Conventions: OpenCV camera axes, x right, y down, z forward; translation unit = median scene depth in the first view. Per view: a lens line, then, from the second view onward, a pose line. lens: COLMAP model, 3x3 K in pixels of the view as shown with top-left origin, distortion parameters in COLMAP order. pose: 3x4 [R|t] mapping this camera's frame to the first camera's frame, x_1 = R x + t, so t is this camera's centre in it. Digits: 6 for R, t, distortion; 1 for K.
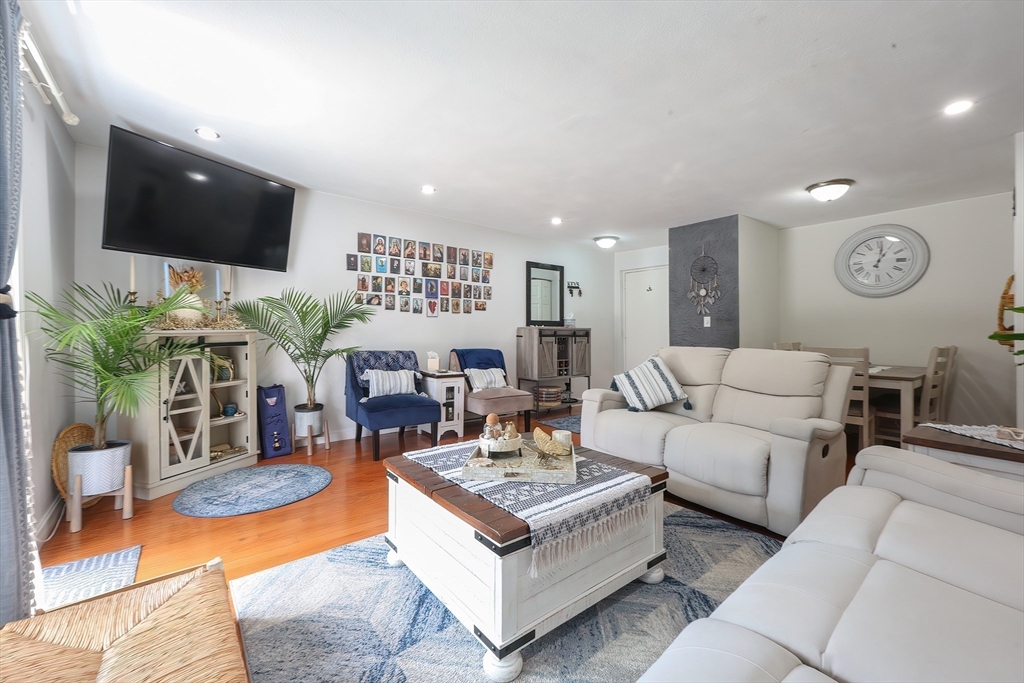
lens RADIAL K [[412.6, 0, 516.1], [0, 412.6, 329.0], [0, 0, 1]] dist [-0.003700, -0.000287]
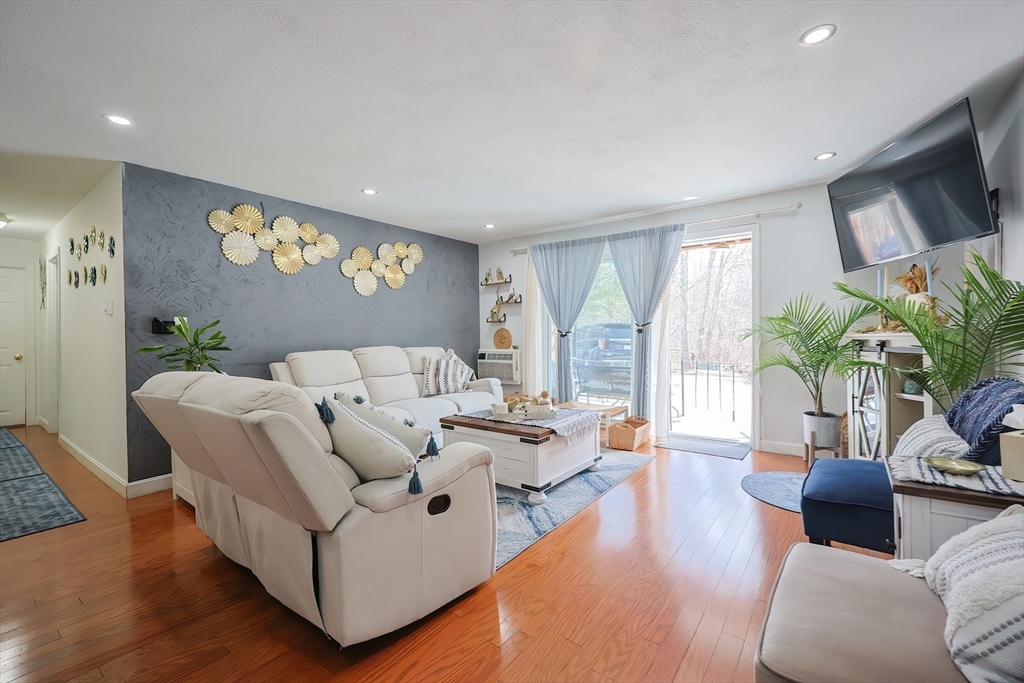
lens RADIAL K [[433.8, 0, 512.0], [0, 433.8, 341.5], [0, 0, 1]] dist [-0.001991, -0.000663]
pose [[-0.972729, 0.013617, -0.231544, 0.197900], [0.011940, 0.999891, 0.008642, 0.005340], [0.231637, 0.005642, -0.972786, 1.148909]]
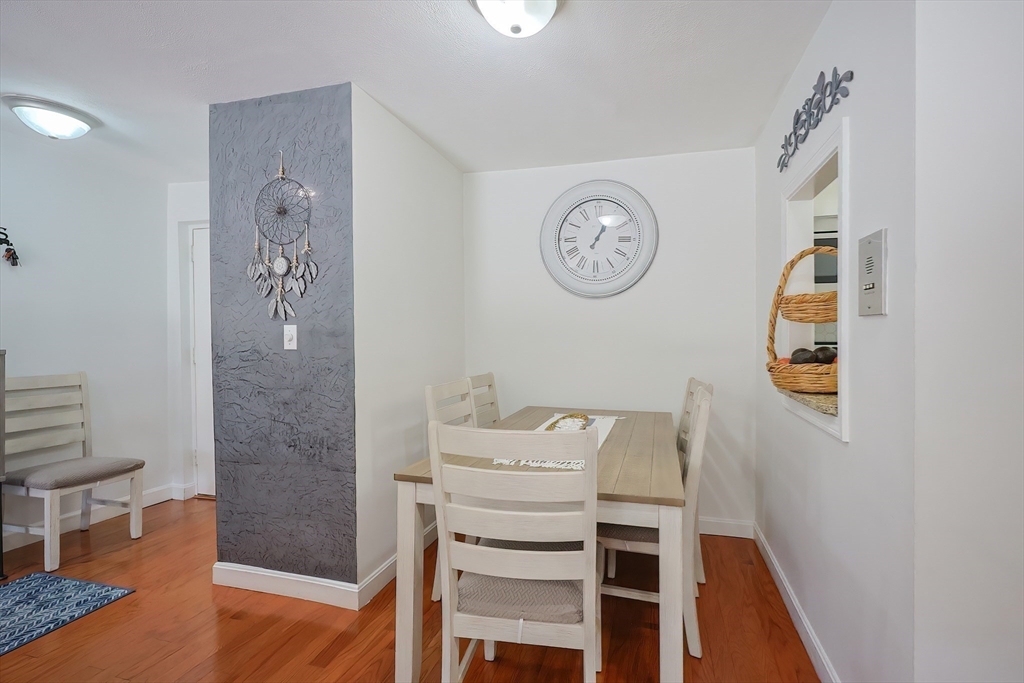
lens RADIAL K [[450.0, 0, 546.0], [0, 450.0, 342.4], [0, 0, 1]] dist [-0.001300, -0.000069]
pose [[0.802050, -0.005340, 0.597233, 0.415447], [-0.003540, 0.999900, 0.013695, -0.020027], [-0.597246, -0.013099, 0.801951, 0.501311]]
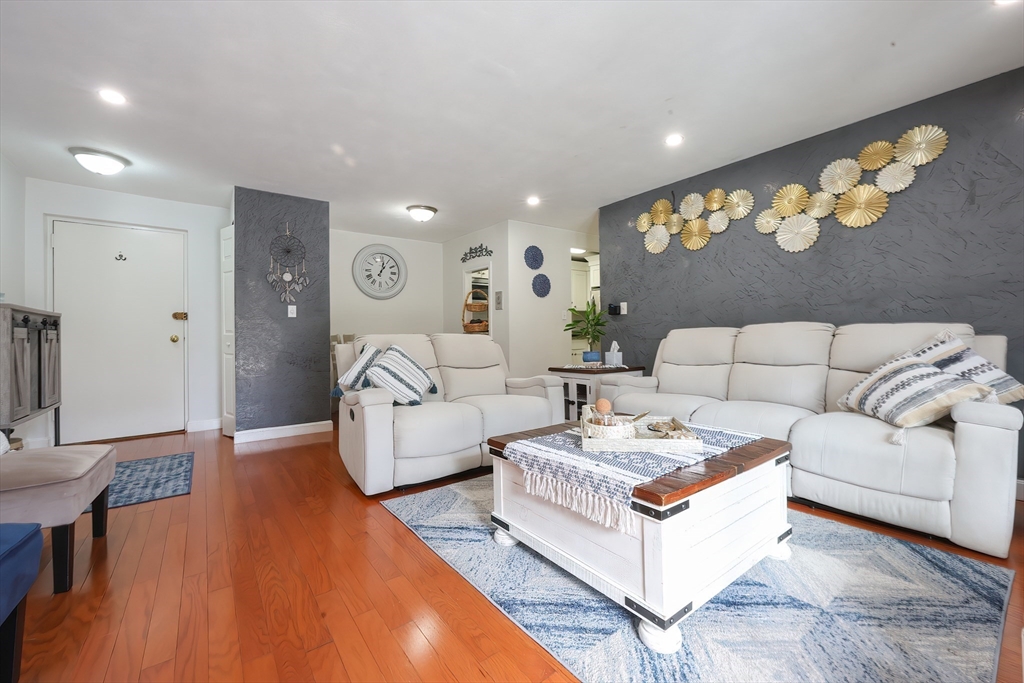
lens RADIAL K [[412.6, 0, 516.1], [0, 412.6, 329.0], [0, 0, 1]] dist [-0.003700, -0.000287]
pose [[0.038628, 0.010124, 0.999202, -0.403473], [0.008033, 0.999913, -0.010442, 0.033842], [-0.999221, 0.008430, 0.038543, 0.514548]]
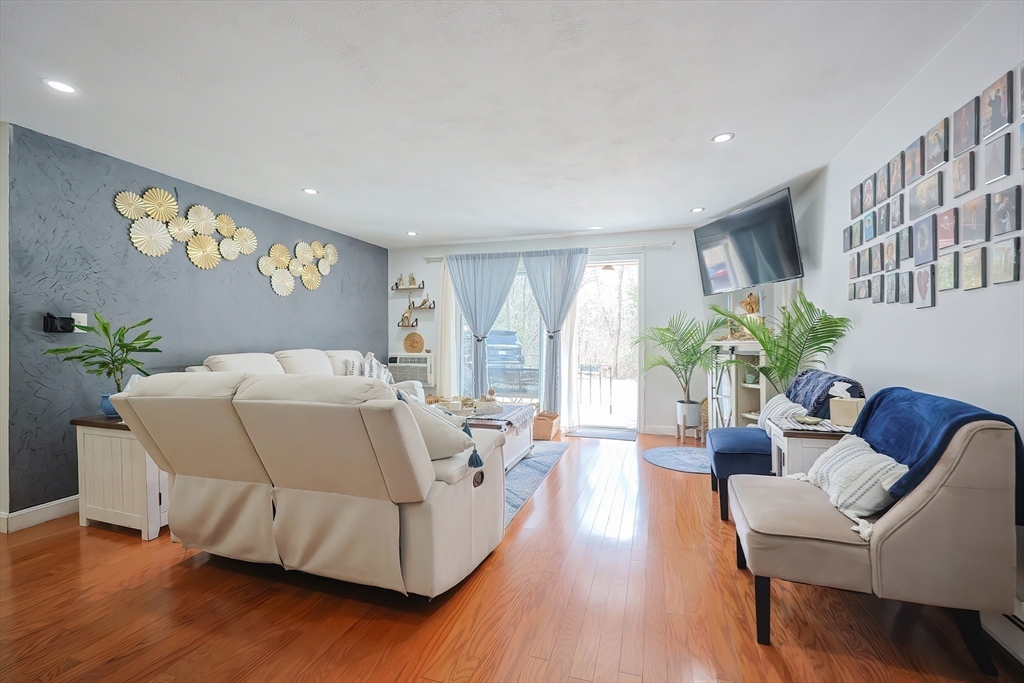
lens RADIAL K [[437.5, 0, 512.0], [0, 437.5, 341.5], [0, 0, 1]] dist [0.000613, -0.000316]
pose [[-0.844352, 0.000482, -0.535789, 0.386050], [0.001958, 0.999996, -0.002185, 0.007388], [0.535785, -0.002893, -0.844349, 1.172658]]
